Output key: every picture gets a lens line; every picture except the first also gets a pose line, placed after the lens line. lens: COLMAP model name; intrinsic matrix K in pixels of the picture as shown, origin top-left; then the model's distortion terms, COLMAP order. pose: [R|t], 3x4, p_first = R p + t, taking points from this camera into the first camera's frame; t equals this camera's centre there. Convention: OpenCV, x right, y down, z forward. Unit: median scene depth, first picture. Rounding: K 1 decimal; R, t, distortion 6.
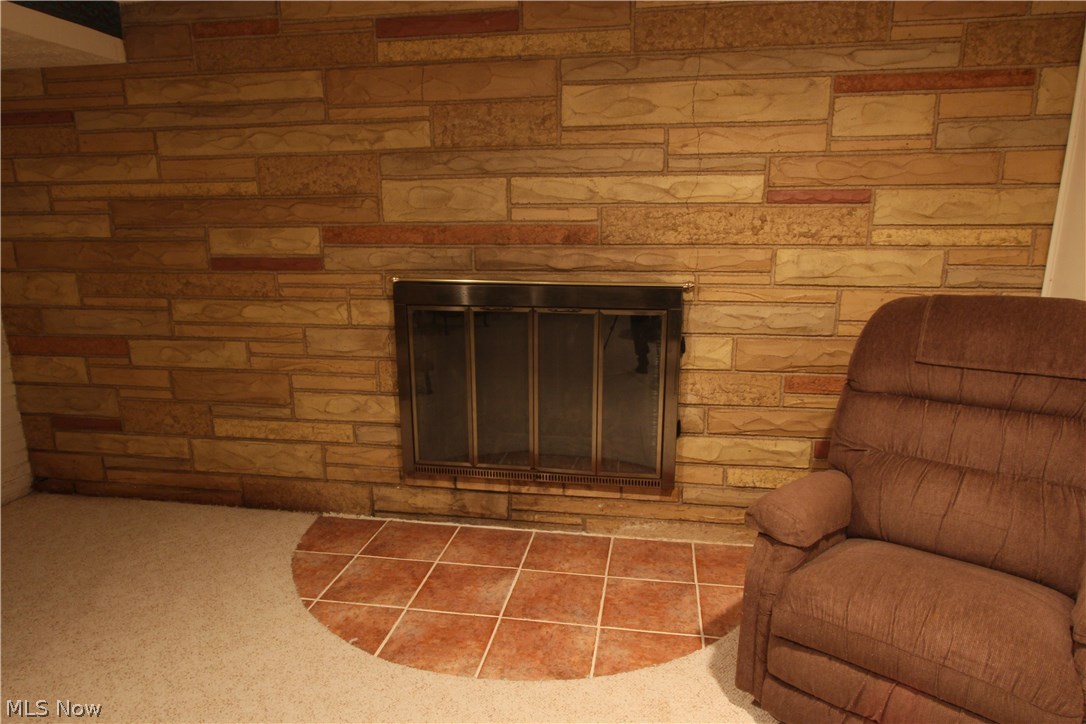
lens RADIAL K [[695.0, 0, 544.1], [0, 695.0, 361.6], [0, 0, 1]] dist [-0.012174, 0.001460]
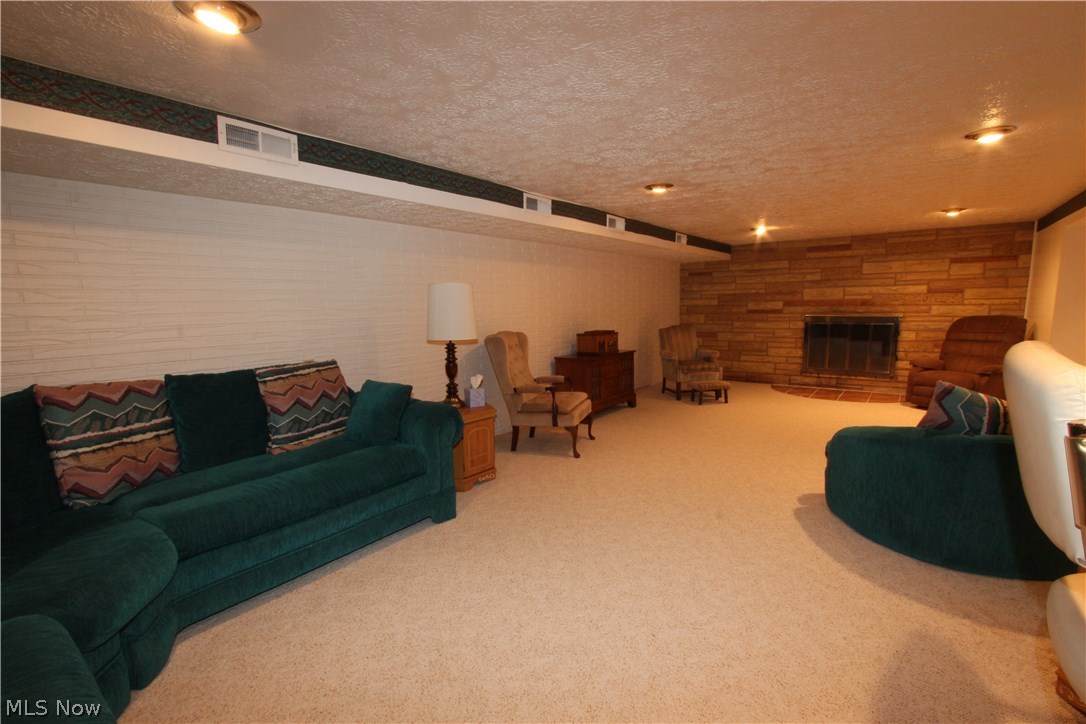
lens RADIAL K [[508.2, 0, 546.0], [0, 508.2, 373.1], [0, 0, 1]] dist [-0.004720, -0.000282]
pose [[0.894808, 0.050213, -0.443618, -0.245422], [-0.075471, 0.996367, -0.039452, 0.406193], [0.440025, 0.068782, 0.895347, -2.034782]]
